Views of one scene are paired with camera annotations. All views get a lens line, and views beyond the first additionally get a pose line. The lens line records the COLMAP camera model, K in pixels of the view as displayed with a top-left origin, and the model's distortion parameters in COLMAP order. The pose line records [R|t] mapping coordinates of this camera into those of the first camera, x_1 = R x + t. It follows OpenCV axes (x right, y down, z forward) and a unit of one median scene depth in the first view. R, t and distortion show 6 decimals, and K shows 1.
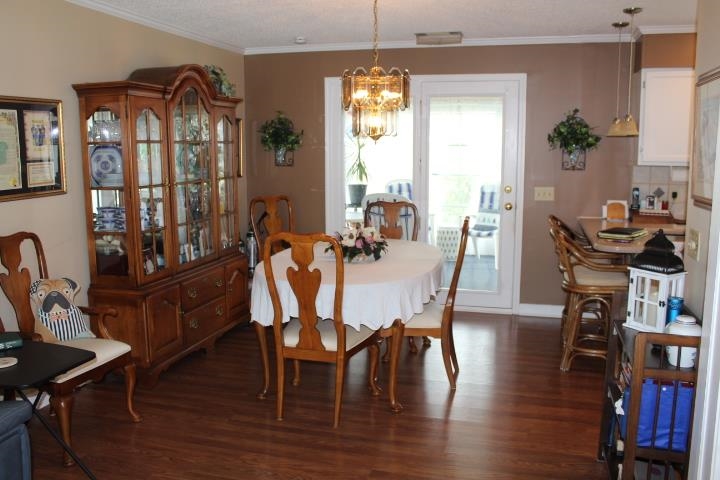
lens RADIAL K [[636.5, 0, 359.2], [0, 636.5, 241.4], [0, 0, 1]] dist [-0.064015, 0.004158]
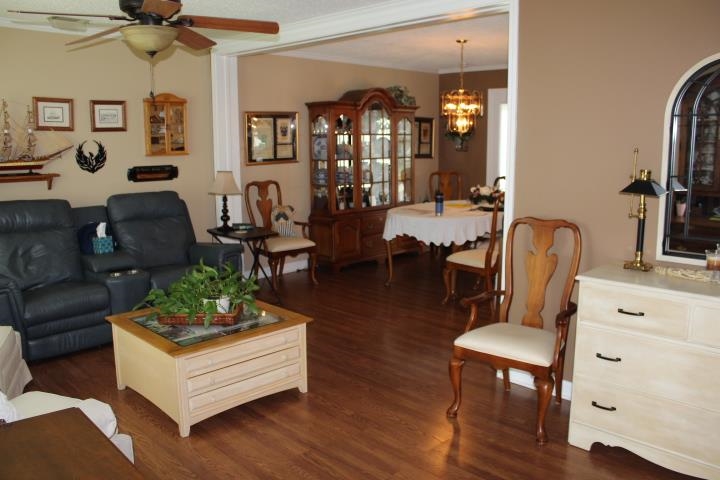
lens RADIAL K [[598.5, 0, 359.5], [0, 598.5, 238.5], [0, 0, 1]] dist [-0.083777, 0.009288]
pose [[0.870578, 0.081102, -0.485301, 0.587477], [-0.071183, 0.996706, 0.038870, 0.069365], [0.486855, 0.000706, 0.873483, -0.470426]]
